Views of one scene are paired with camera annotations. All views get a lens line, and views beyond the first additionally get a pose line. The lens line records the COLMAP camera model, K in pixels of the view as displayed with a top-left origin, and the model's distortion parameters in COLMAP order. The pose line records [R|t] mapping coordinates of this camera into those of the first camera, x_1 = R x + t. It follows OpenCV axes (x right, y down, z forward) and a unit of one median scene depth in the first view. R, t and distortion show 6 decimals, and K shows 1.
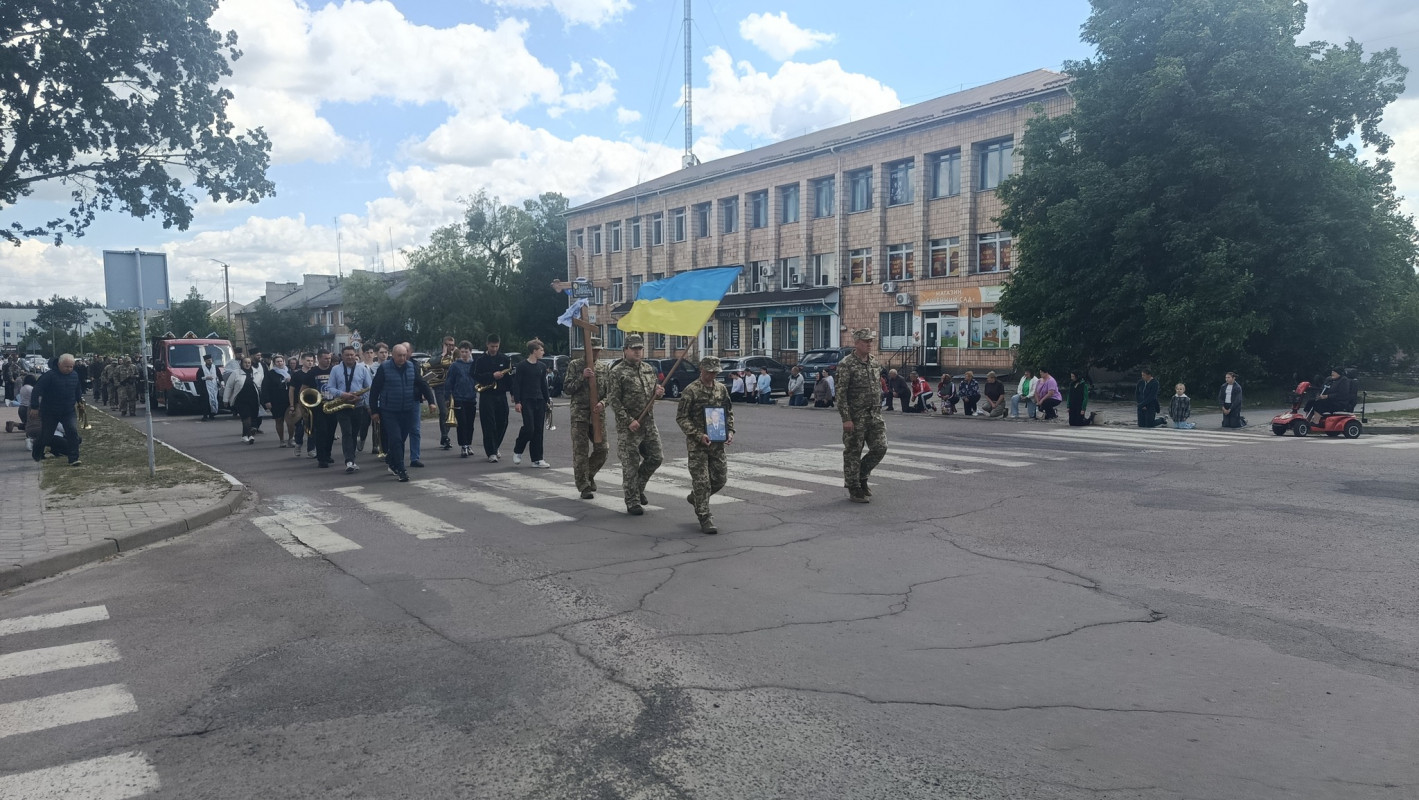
lens RADIAL K [[1020.7, 0, 709.5], [0, 1020.7, 400.0], [0, 0, 1]] dist [0.105801, -0.142296]
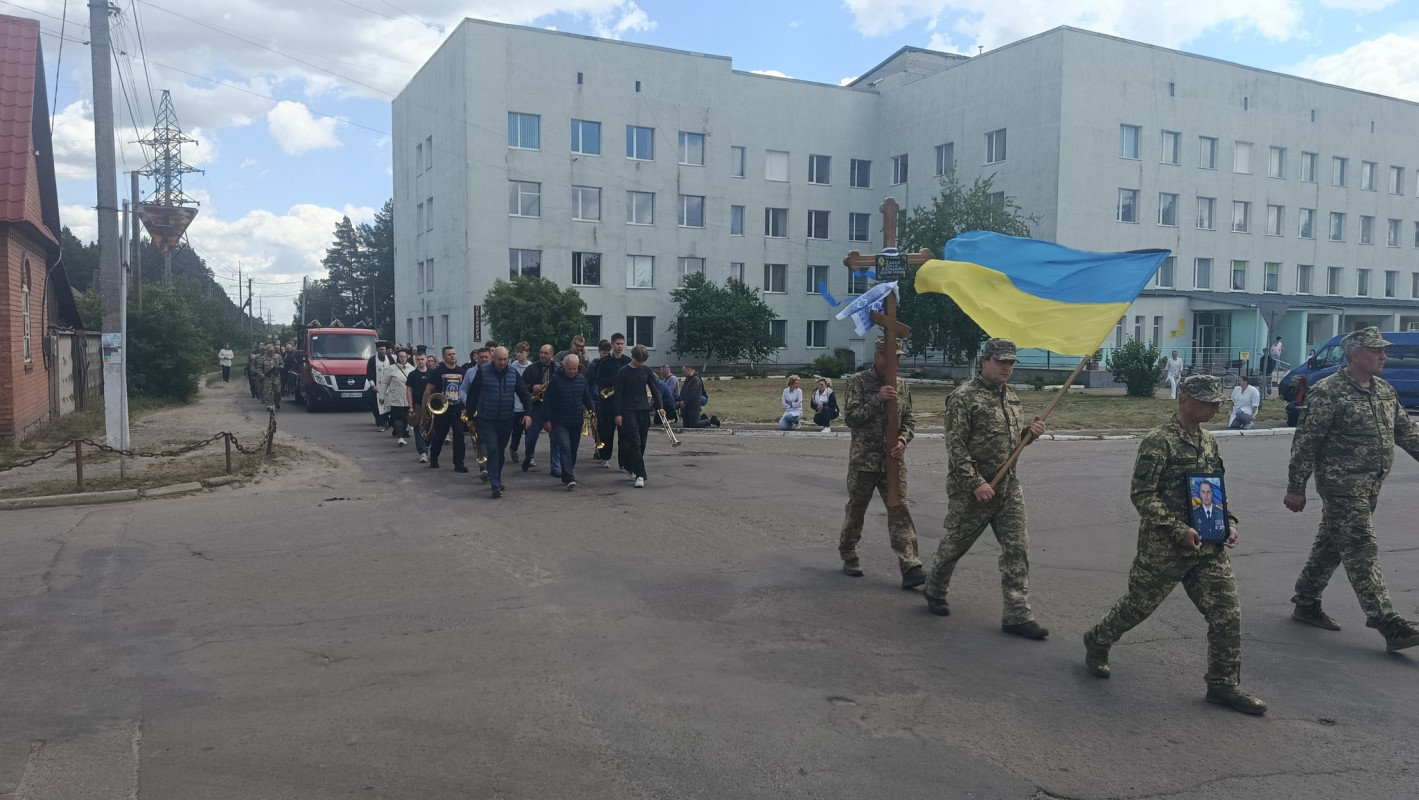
lens RADIAL K [[1020.7, 0, 709.5], [0, 1020.7, 400.0], [0, 0, 1]] dist [0.105801, -0.142296]
pose [[0.992367, 0.030048, -0.119605, -0.167320], [-0.029876, 0.999548, 0.003233, -0.023503], [0.119648, 0.000365, 0.992816, 0.378810]]
